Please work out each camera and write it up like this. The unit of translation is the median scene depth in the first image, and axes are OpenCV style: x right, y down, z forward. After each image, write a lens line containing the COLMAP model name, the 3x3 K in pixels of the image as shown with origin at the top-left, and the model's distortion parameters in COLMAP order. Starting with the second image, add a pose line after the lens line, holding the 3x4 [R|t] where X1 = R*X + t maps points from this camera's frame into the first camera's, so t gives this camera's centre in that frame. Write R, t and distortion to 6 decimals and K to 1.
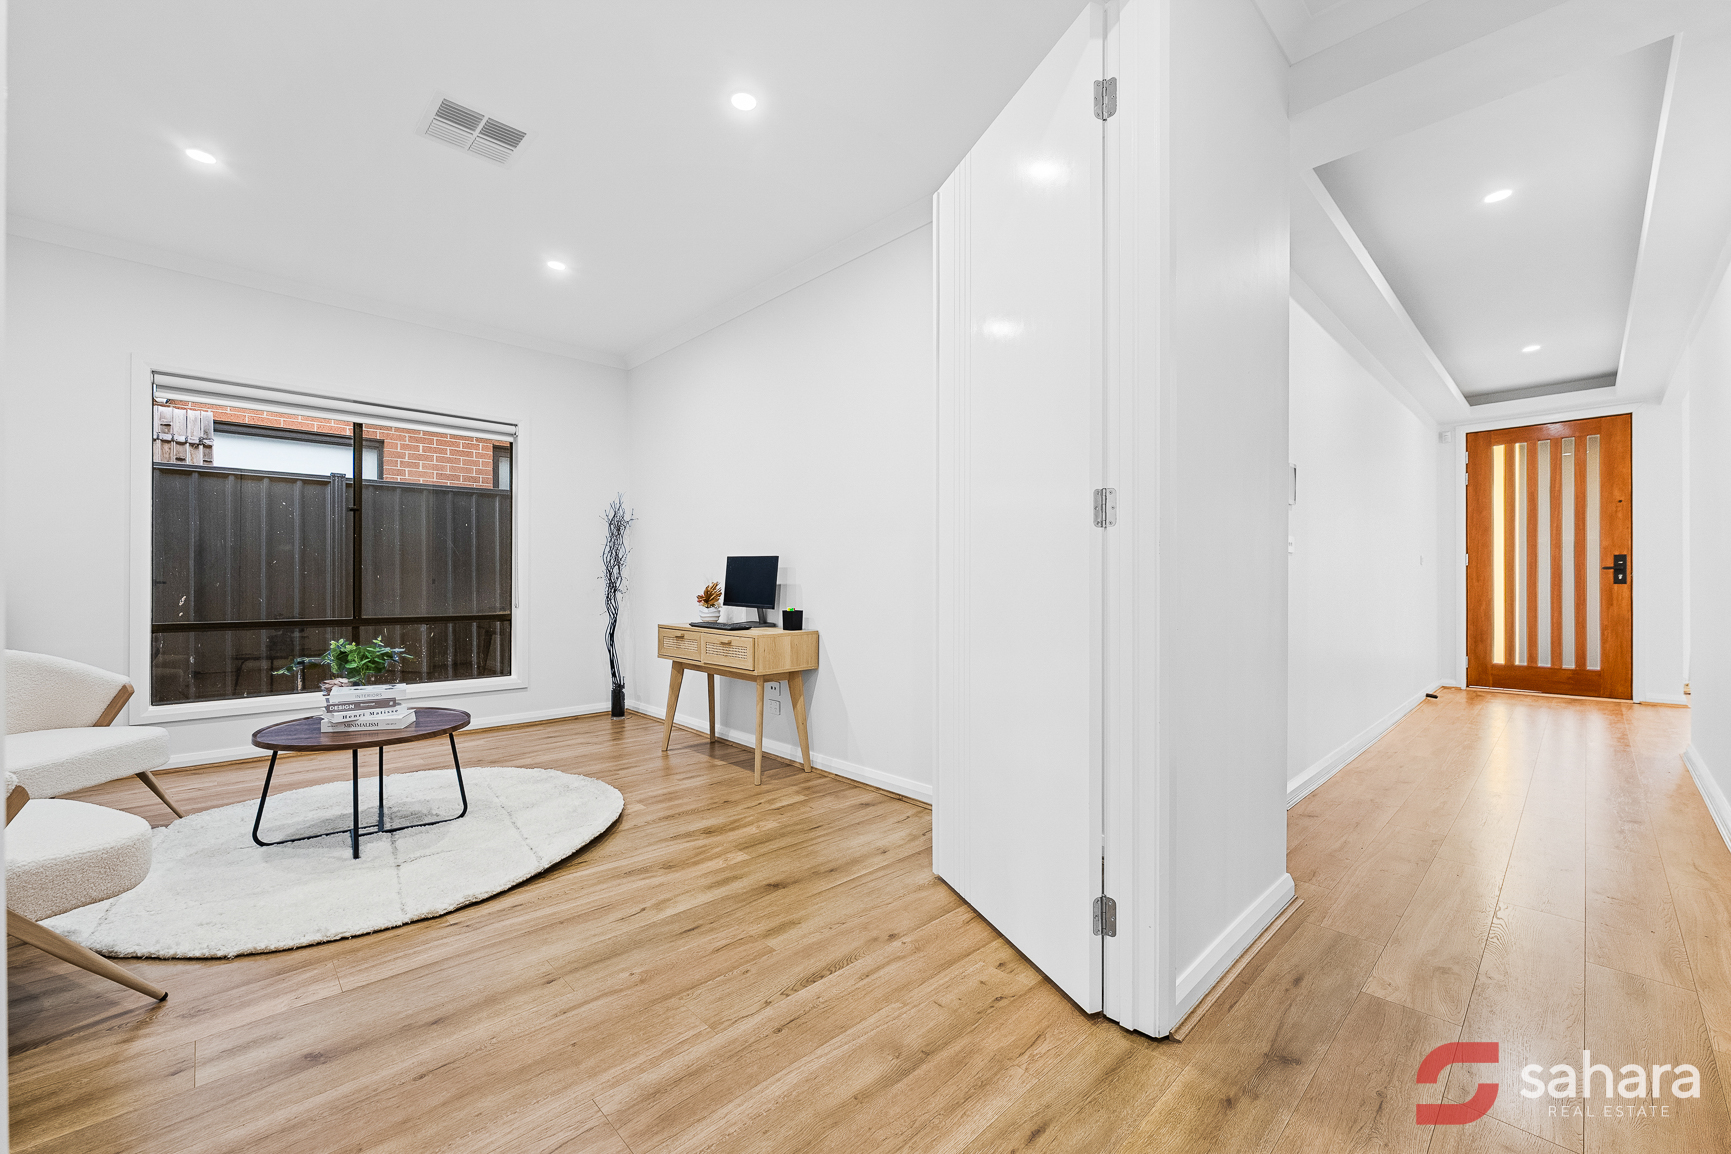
lens RADIAL K [[695.6, 0, 854.0], [0, 695.6, 578.4], [0, 0, 1]] dist [0.003444, -0.002305]
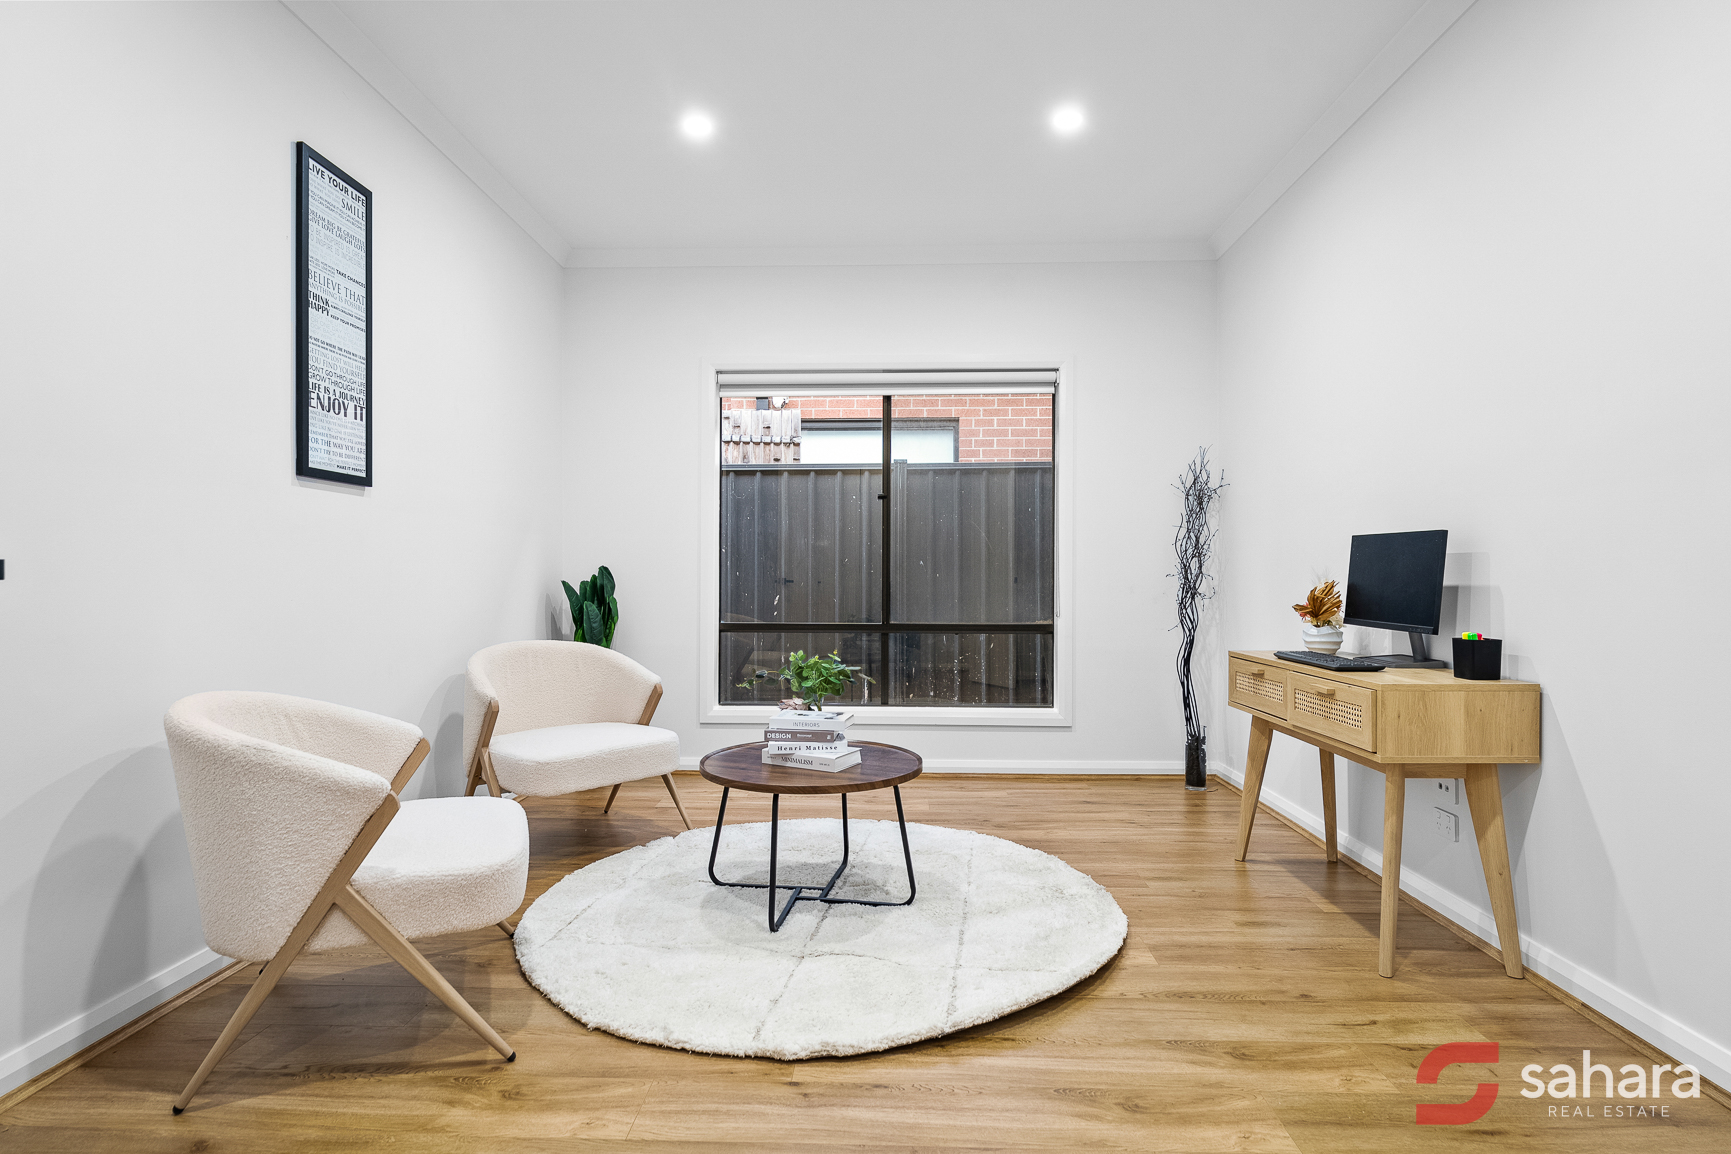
lens RADIAL K [[878.3, 0, 889.9], [0, 878.3, 576.4], [0, 0, 1]] dist [0.000413, -0.001400]
pose [[0.706979, -0.004638, -0.707220, 0.058963], [0.004009, 0.999989, -0.002551, 0.001742], [0.707223, -0.001032, 0.706989, 0.266388]]
